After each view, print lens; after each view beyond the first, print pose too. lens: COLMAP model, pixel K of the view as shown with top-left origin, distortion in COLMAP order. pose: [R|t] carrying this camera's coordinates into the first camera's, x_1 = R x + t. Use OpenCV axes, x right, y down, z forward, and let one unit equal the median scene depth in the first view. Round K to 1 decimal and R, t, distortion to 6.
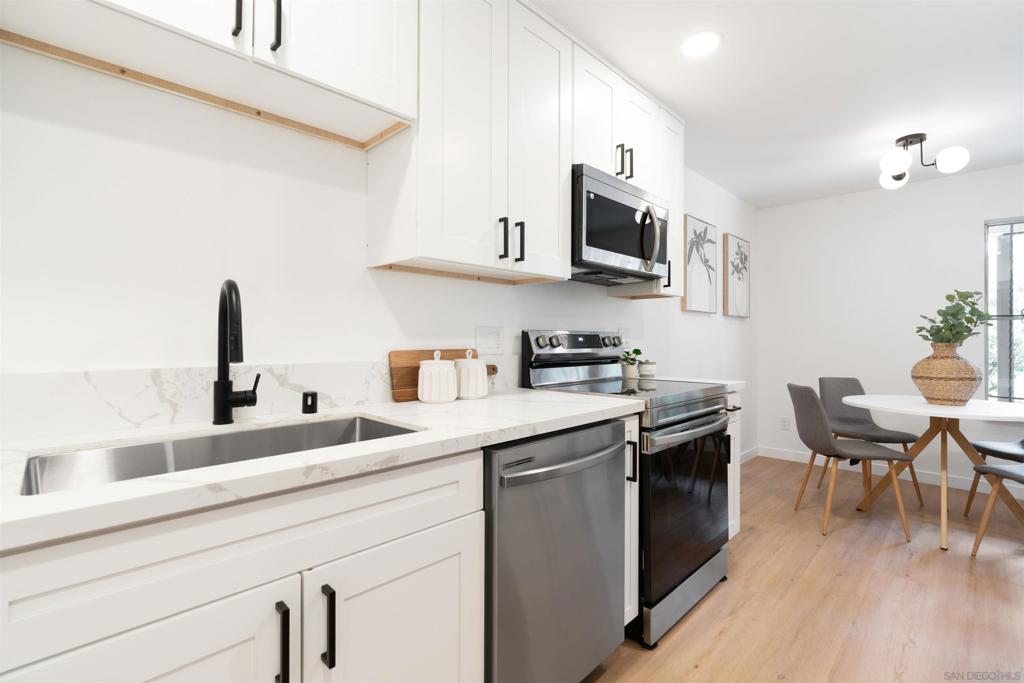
lens RADIAL K [[469.5, 0, 502.5], [0, 469.5, 327.8], [0, 0, 1]] dist [-0.010593, 0.007124]
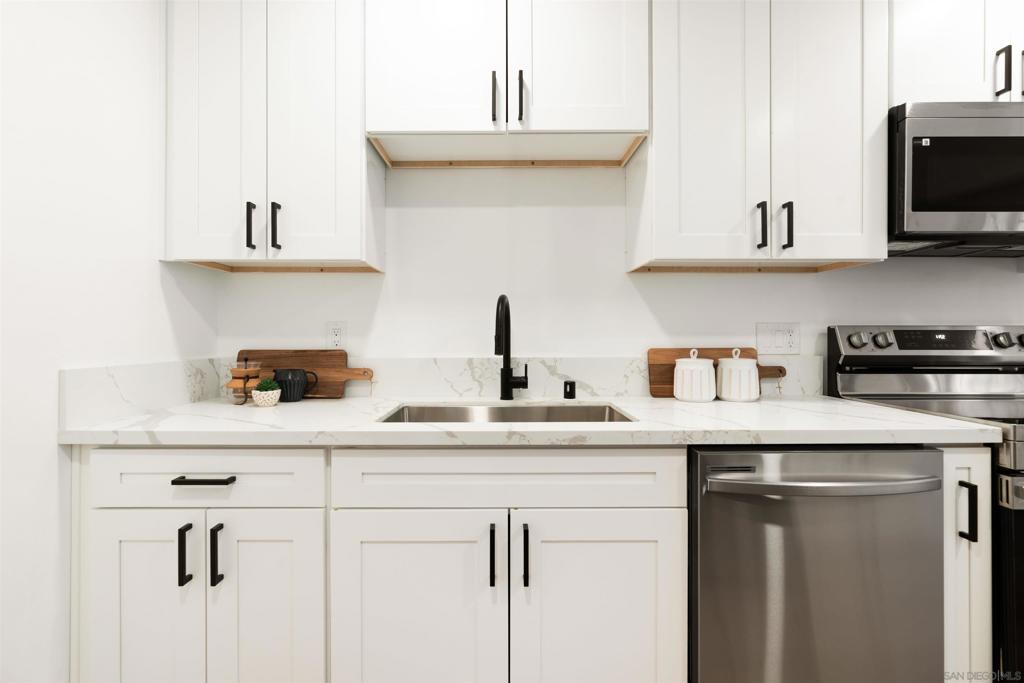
lens RADIAL K [[469.5, 0, 502.5], [0, 469.5, 327.8], [0, 0, 1]] dist [-0.010593, 0.007124]
pose [[0.708341, -0.015608, -0.705698, 0.278704], [0.019221, 0.999811, -0.002820, -0.001202], [0.705608, -0.011566, 0.708508, 0.012147]]
